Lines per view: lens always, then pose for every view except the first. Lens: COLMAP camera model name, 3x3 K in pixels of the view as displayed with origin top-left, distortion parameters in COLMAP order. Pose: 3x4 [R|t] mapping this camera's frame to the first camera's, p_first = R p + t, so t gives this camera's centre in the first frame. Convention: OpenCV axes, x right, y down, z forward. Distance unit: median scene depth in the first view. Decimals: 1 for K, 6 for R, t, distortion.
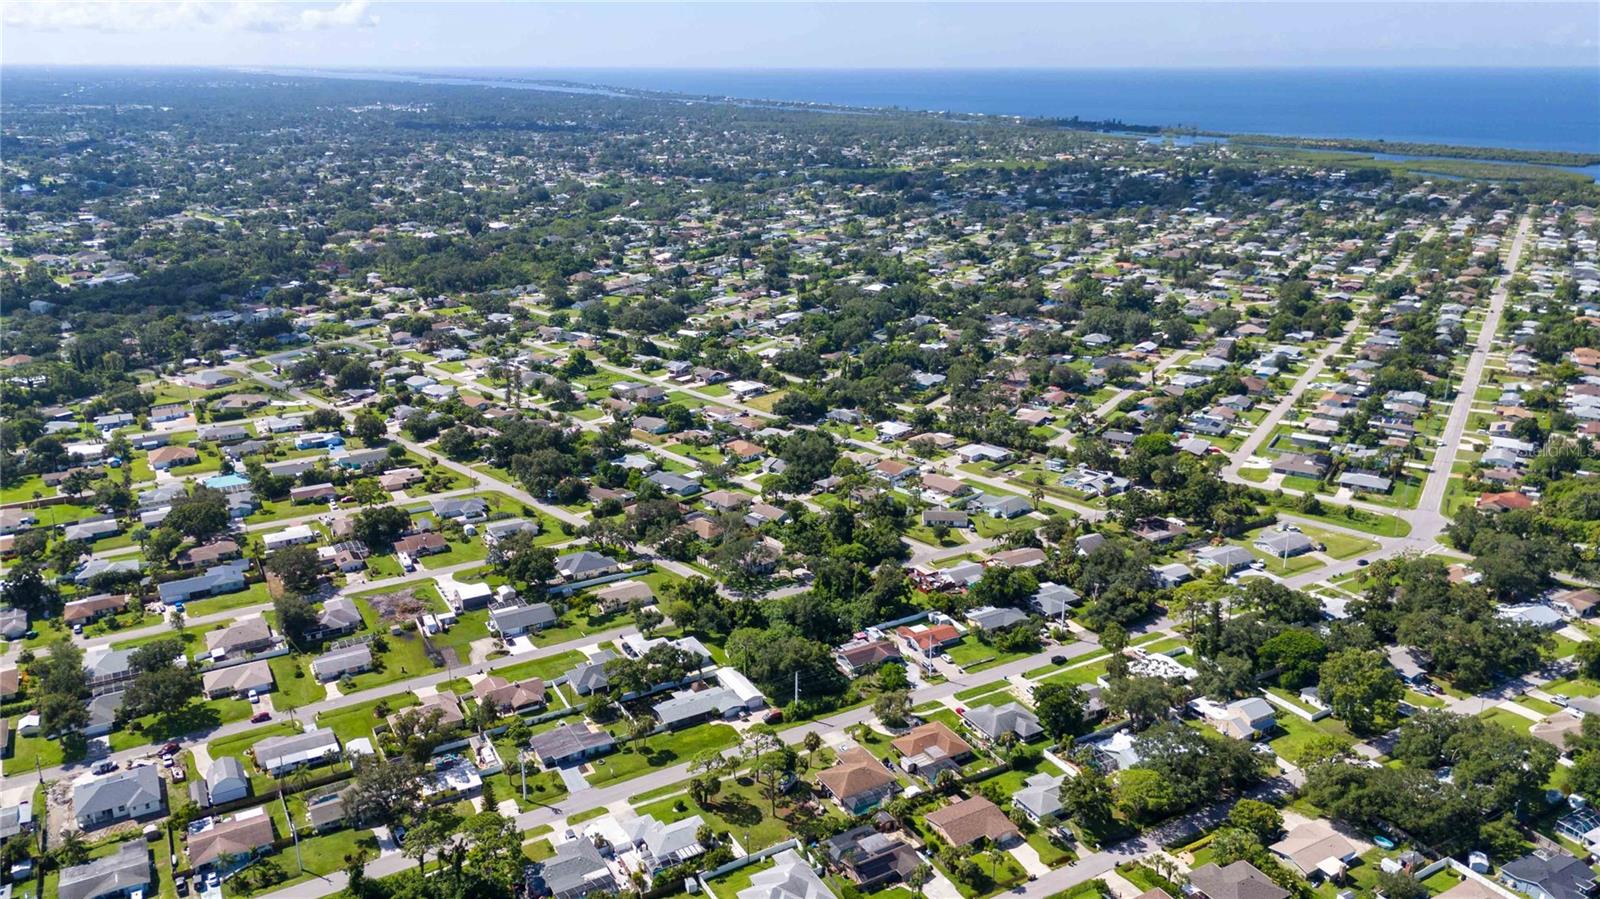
lens RADIAL K [[1175.4, 0, 800.0], [0, 1175.4, 449.5], [0, 0, 1]] dist [0.067331, -0.061625]
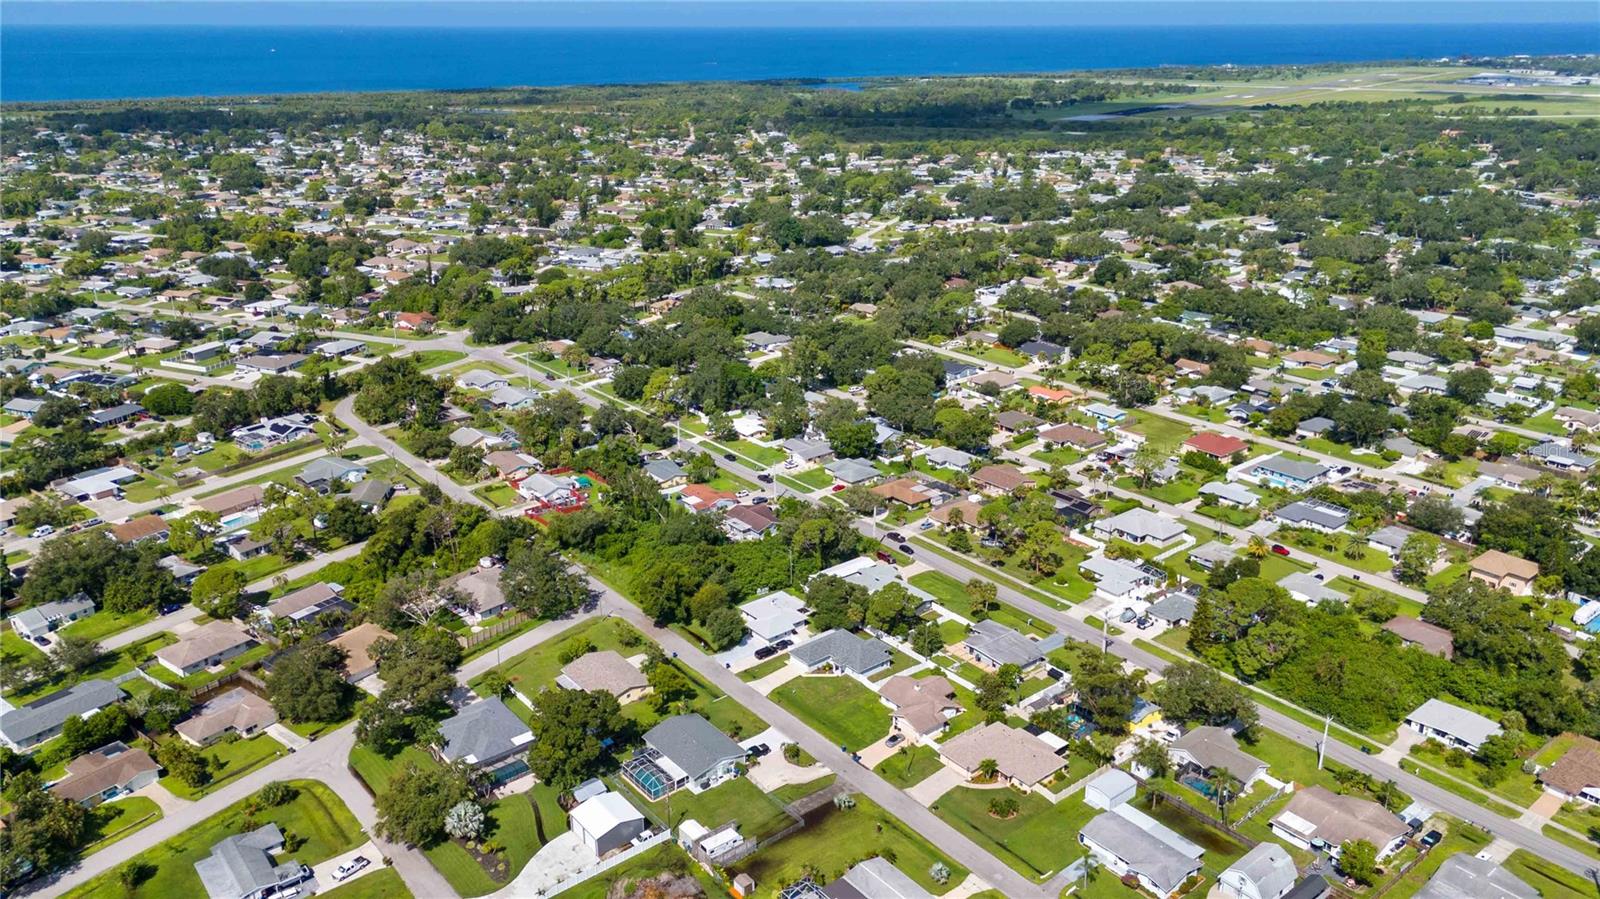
lens RADIAL K [[1175.4, 0, 800.0], [0, 1175.4, 449.5], [0, 0, 1]] dist [0.067331, -0.061625]
pose [[-0.157107, -0.341223, 0.926760, -0.863597], [0.310745, 0.873668, 0.374354, -0.235067], [-0.937419, 0.346800, -0.031226, 1.038473]]
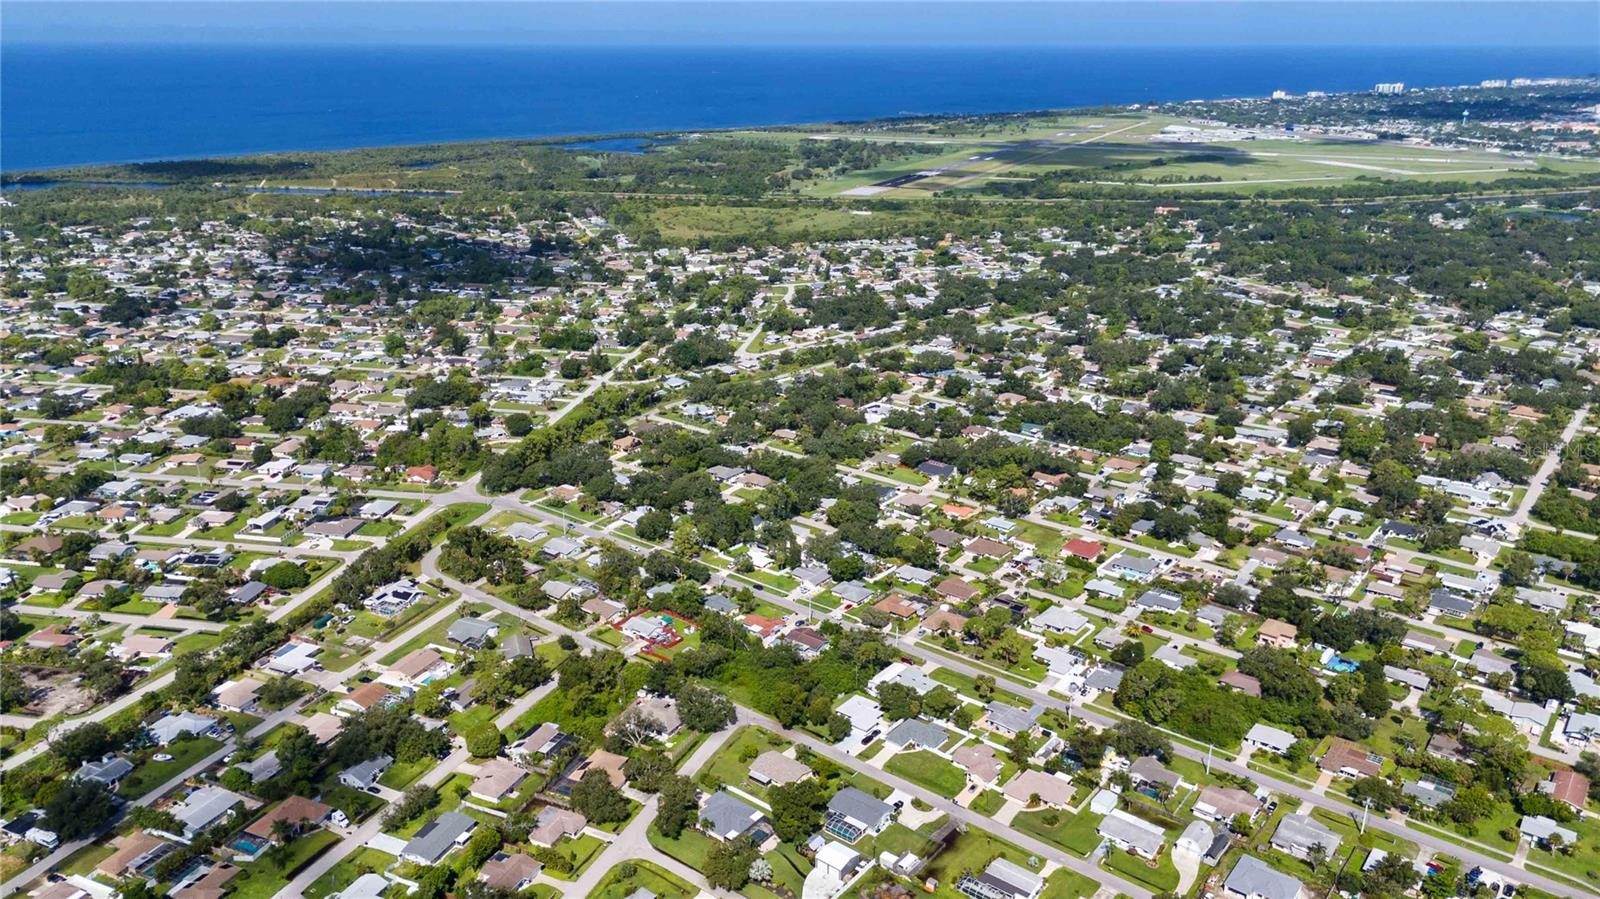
lens RADIAL K [[1175.4, 0, 800.0], [0, 1175.4, 449.5], [0, 0, 1]] dist [0.067331, -0.061625]
pose [[-0.366988, -0.311768, 0.876425, -1.142350], [0.288345, 0.857631, 0.425823, -0.643481], [-0.884407, 0.408985, -0.224844, 1.304696]]
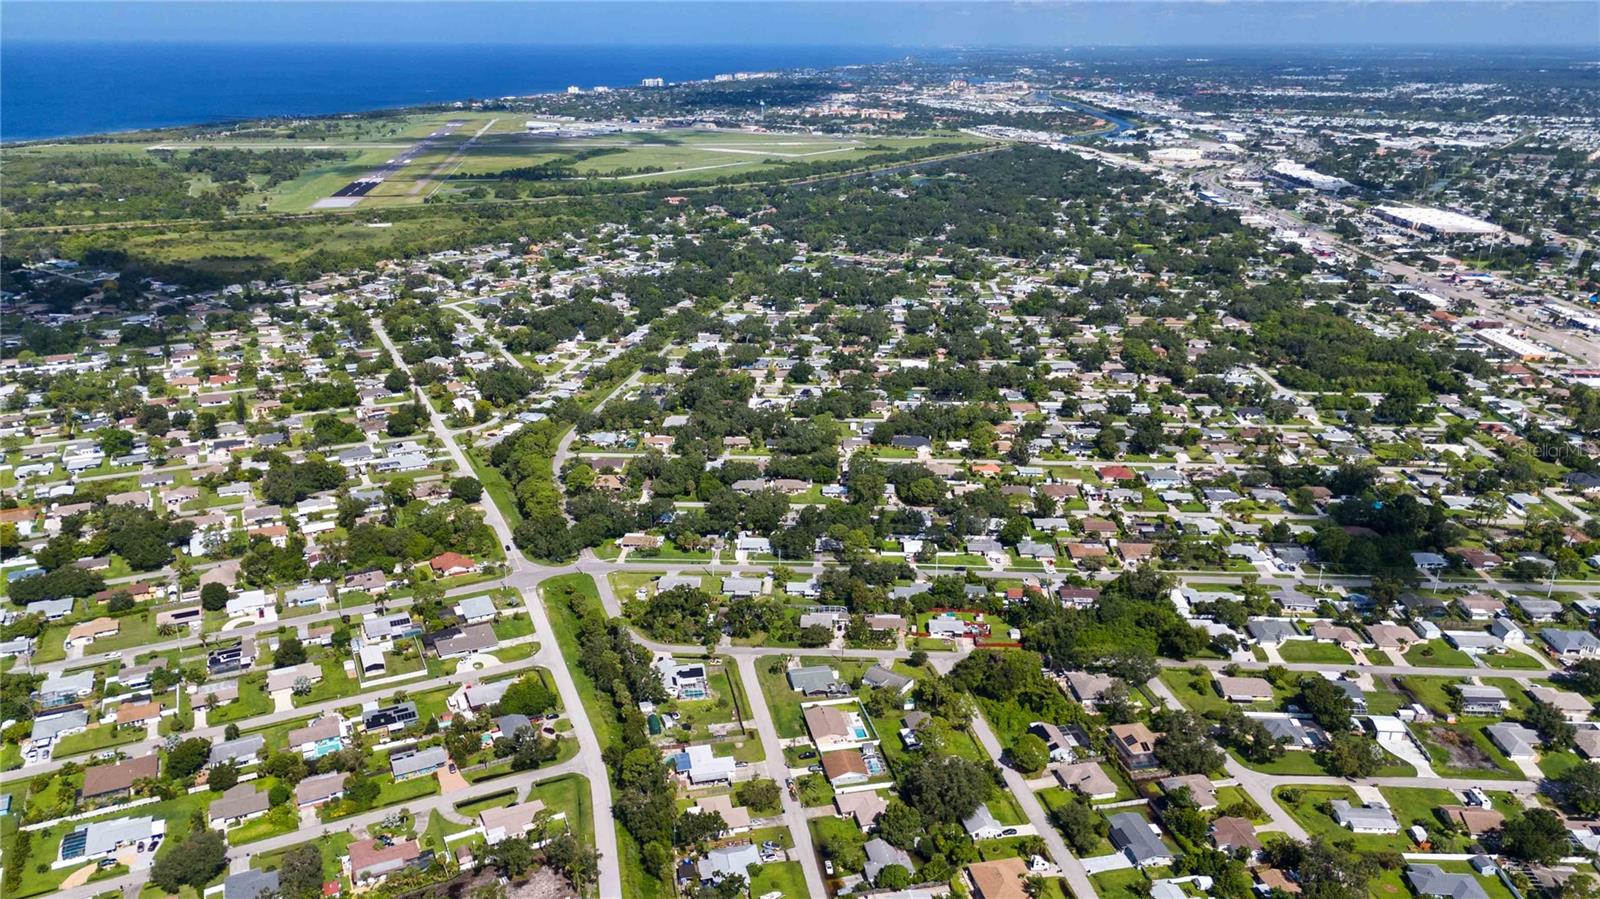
lens RADIAL K [[1175.4, 0, 800.0], [0, 1175.4, 449.5], [0, 0, 1]] dist [0.067331, -0.061625]
pose [[-0.842166, -0.184200, 0.506782, -0.391801], [0.164059, 0.807757, 0.566228, -0.936424], [-0.513655, 0.560000, -0.650045, 2.184662]]
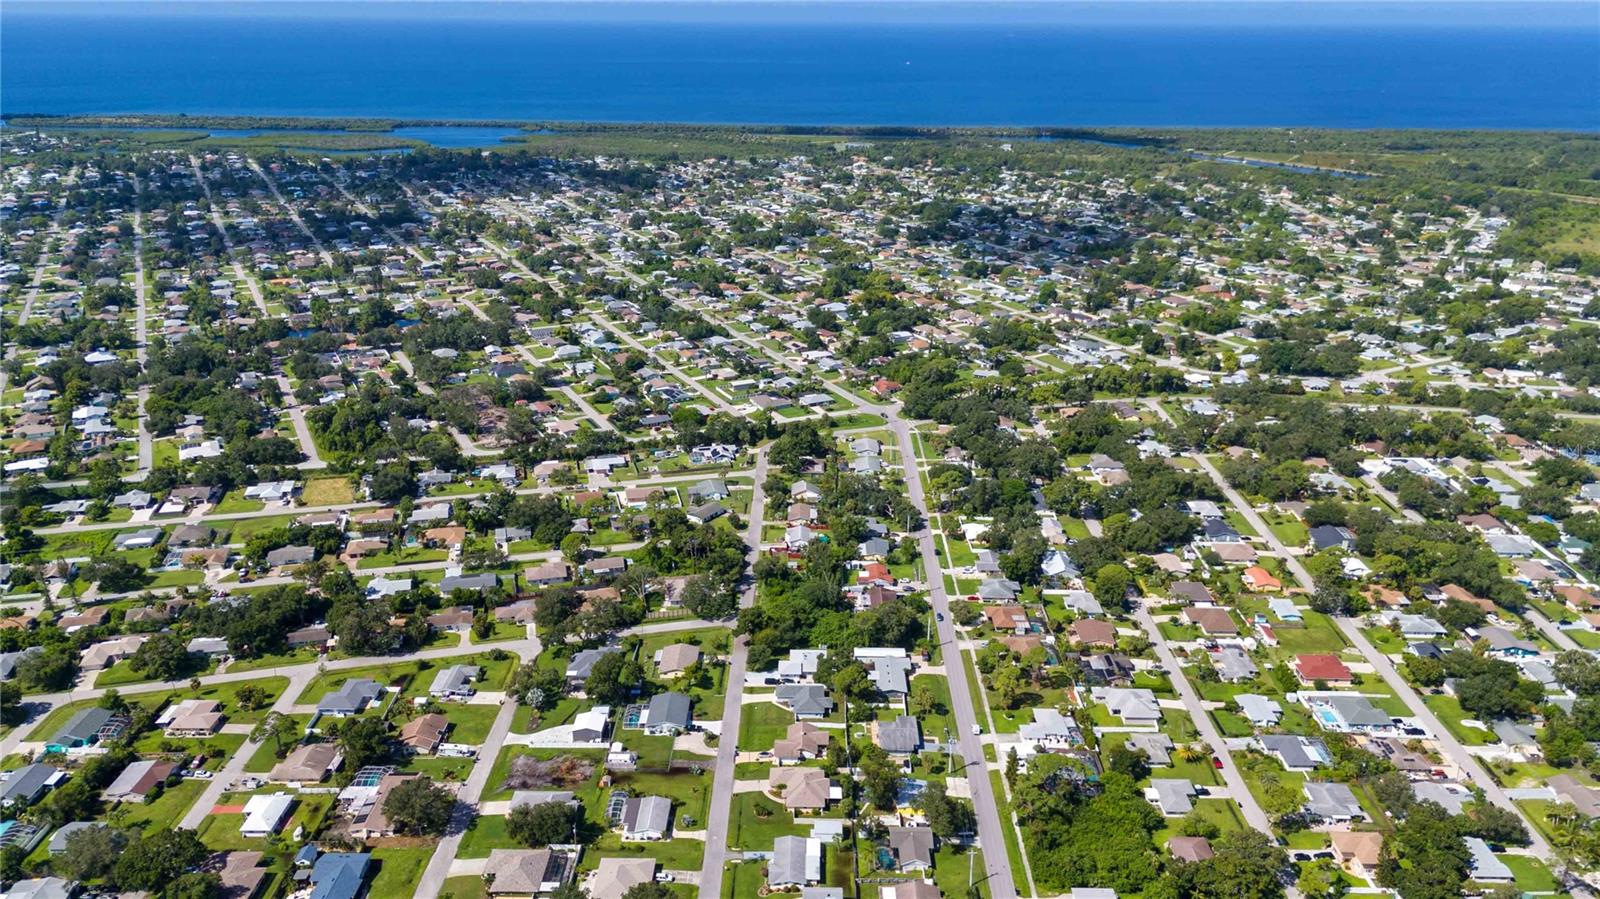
lens RADIAL K [[1175.4, 0, 800.0], [0, 1175.4, 449.5], [0, 0, 1]] dist [0.067331, -0.061625]
pose [[0.511714, -0.297807, 0.805891, -1.083577], [0.265363, 0.946925, 0.181428, -0.273056], [-0.817148, 0.121014, 0.563581, 0.318890]]
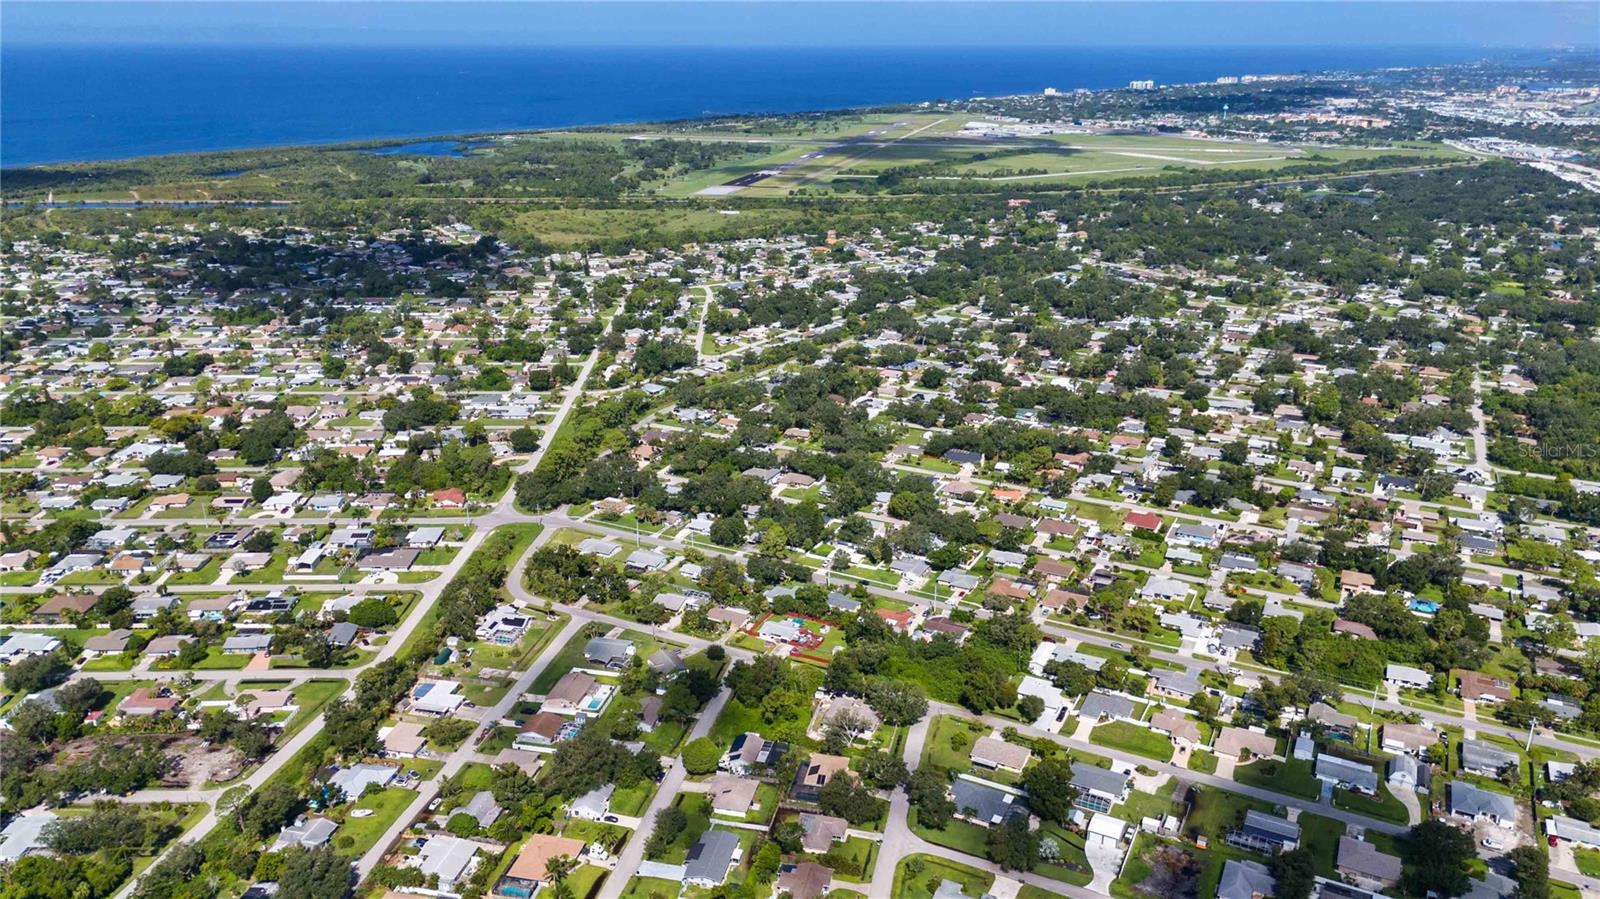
lens RADIAL K [[1175.4, 0, 800.0], [0, 1175.4, 449.5], [0, 0, 1]] dist [0.067331, -0.061625]
pose [[-0.540742, -0.282338, 0.792391, -0.957122], [0.260892, 0.839248, 0.477072, -0.766943], [-0.799708, 0.464702, -0.380157, 1.675846]]
